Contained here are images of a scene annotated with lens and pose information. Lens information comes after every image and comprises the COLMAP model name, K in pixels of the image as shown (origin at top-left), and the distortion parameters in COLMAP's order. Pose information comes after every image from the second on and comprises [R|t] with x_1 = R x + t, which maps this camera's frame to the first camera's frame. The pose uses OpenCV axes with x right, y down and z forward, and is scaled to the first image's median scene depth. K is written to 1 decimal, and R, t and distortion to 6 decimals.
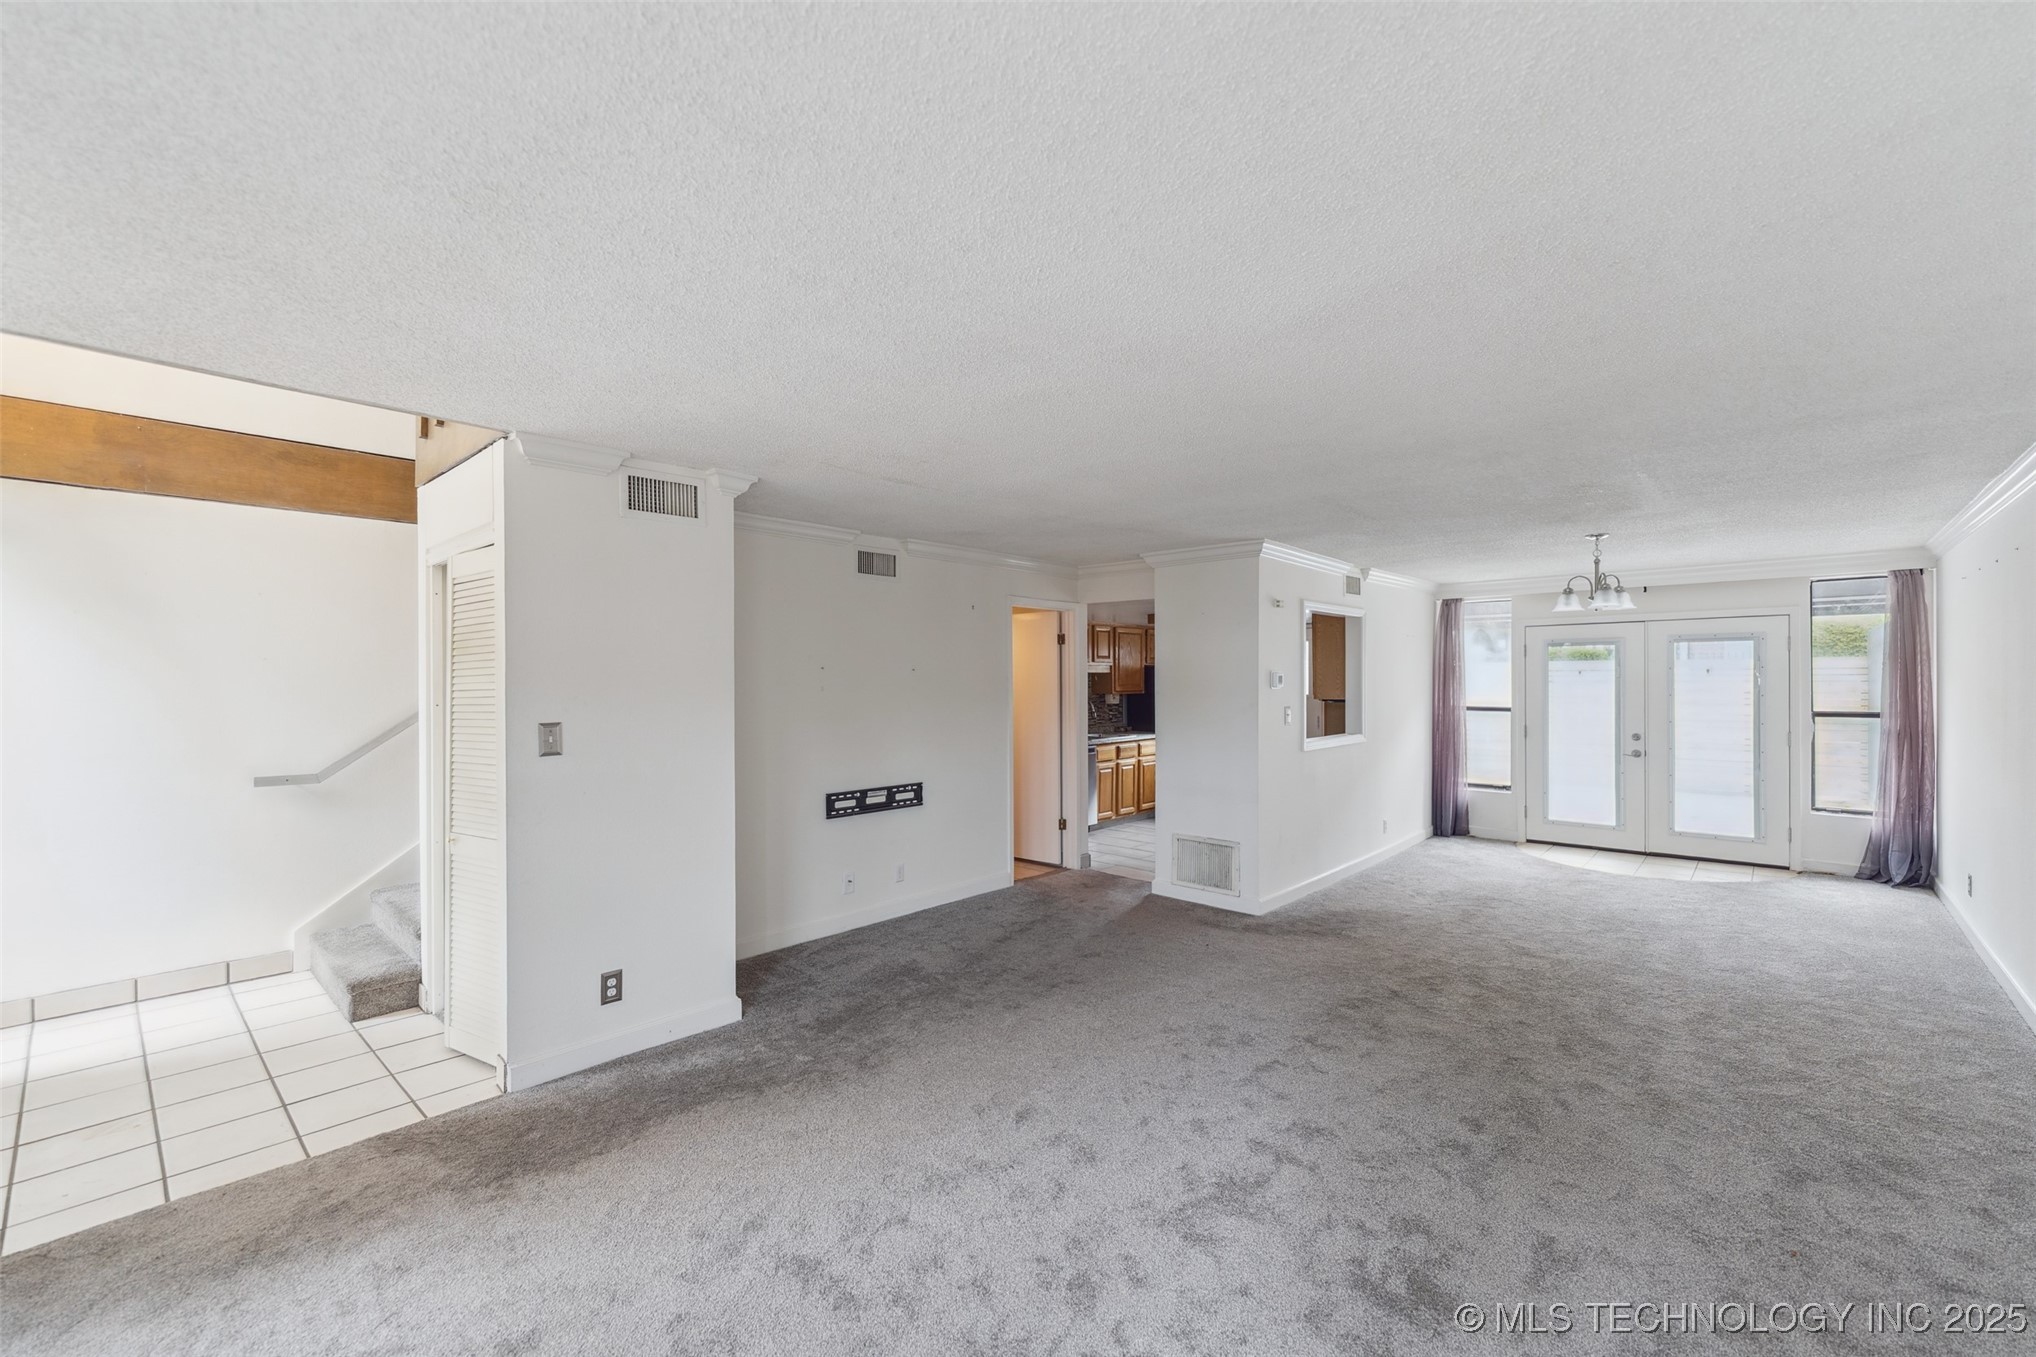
lens RADIAL K [[831.5, 0, 1018.0], [0, 831.5, 678.5], [0, 0, 1]] dist [0.000164, 0.000210]
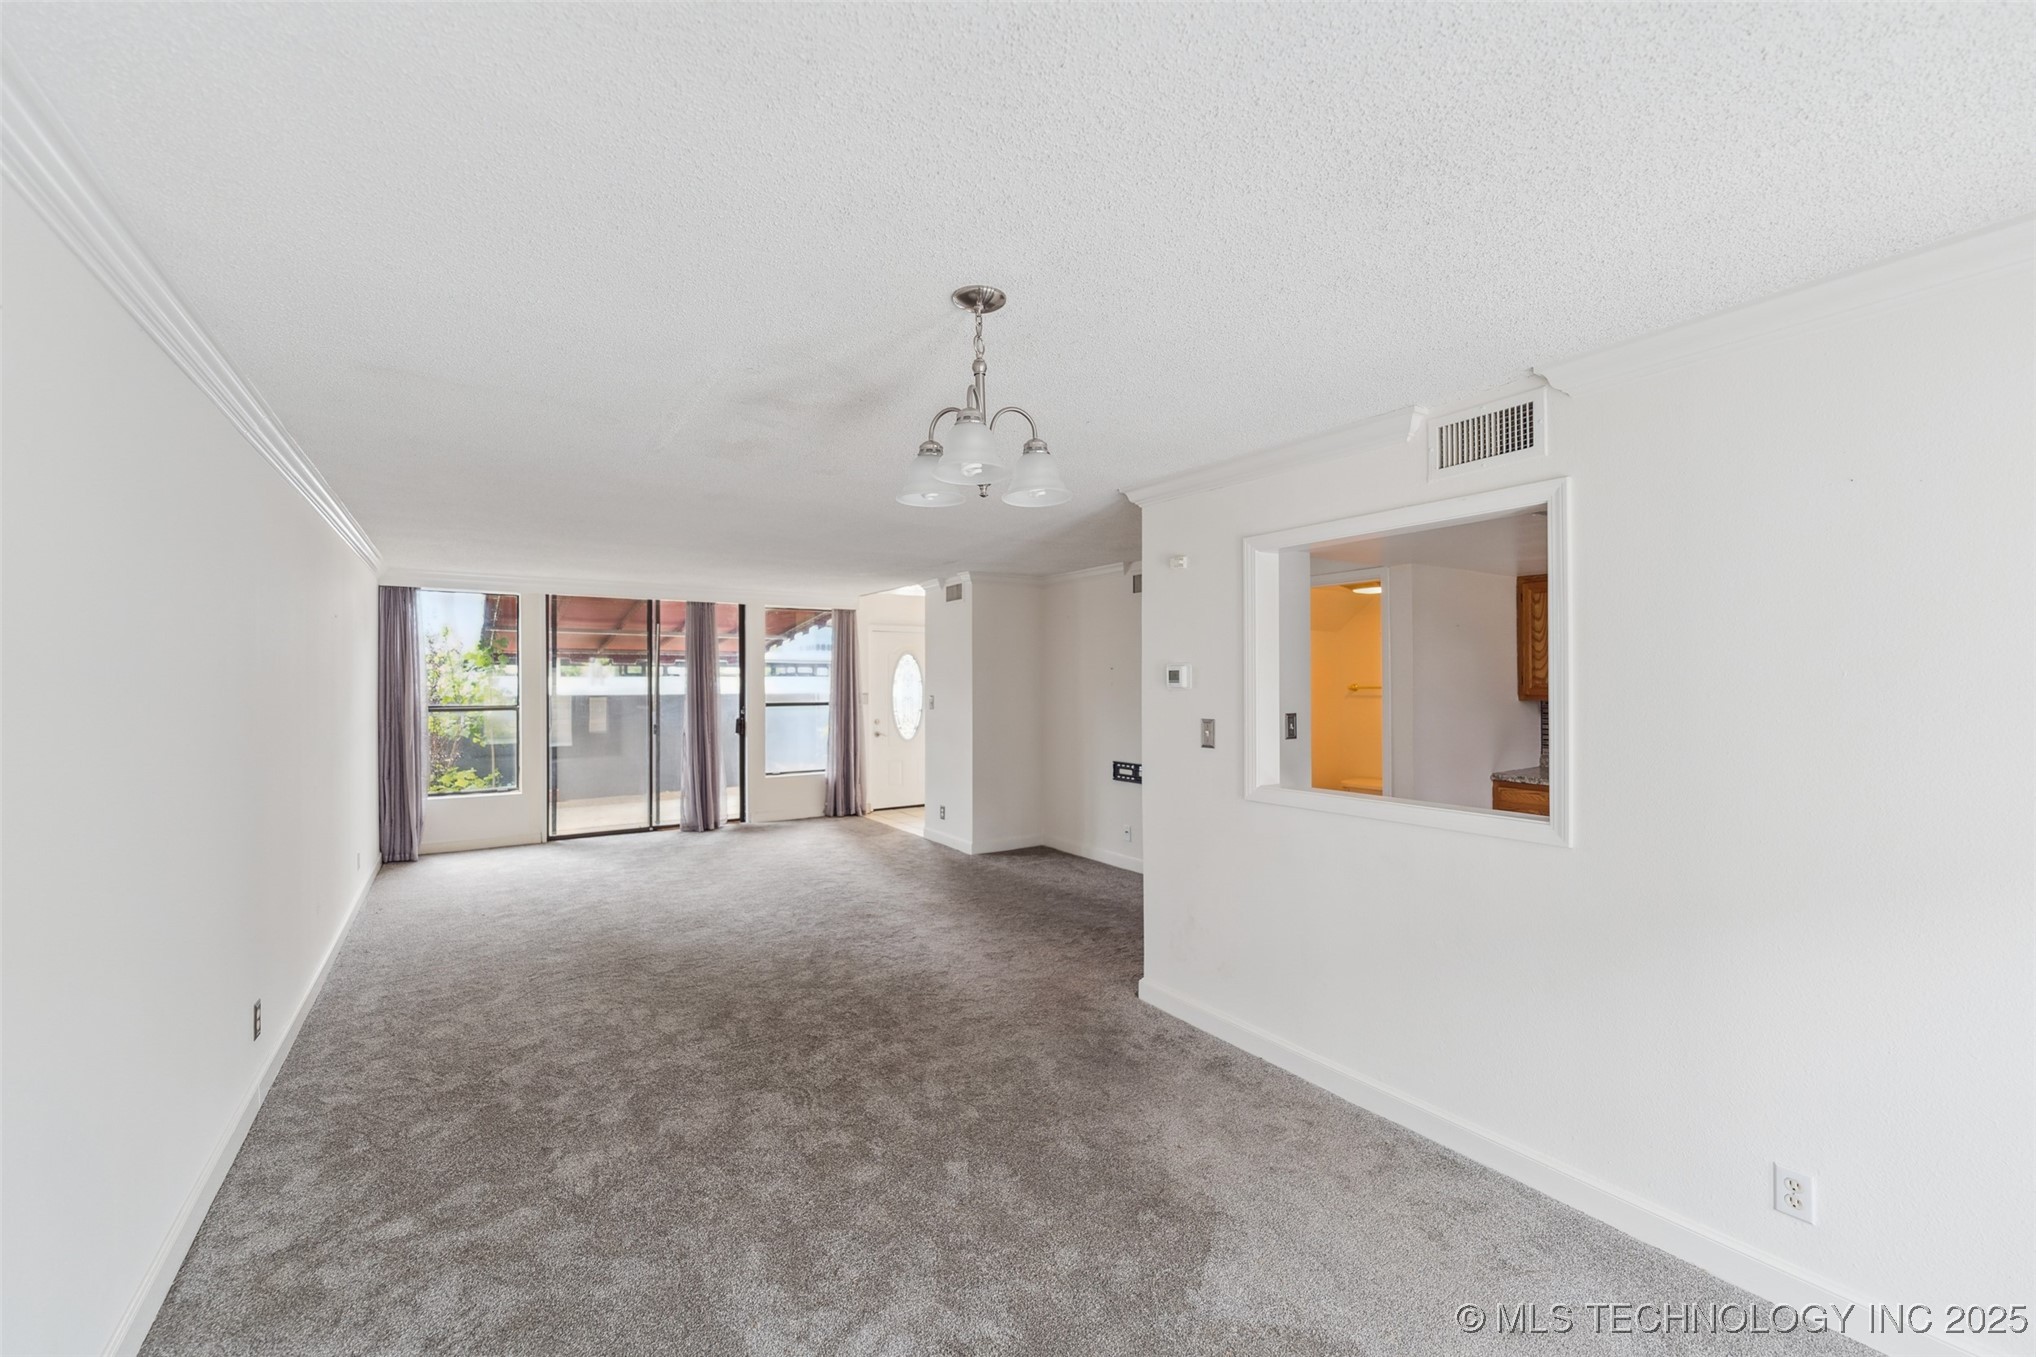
lens RADIAL K [[831.5, 0, 1018.0], [0, 831.5, 678.5], [0, 0, 1]] dist [0.000164, 0.000210]
pose [[-0.256796, -0.003179, -0.966460, 1.105861], [0.010396, 0.999928, -0.006052, 0.009673], [0.966410, -0.011602, -0.256744, 1.176215]]
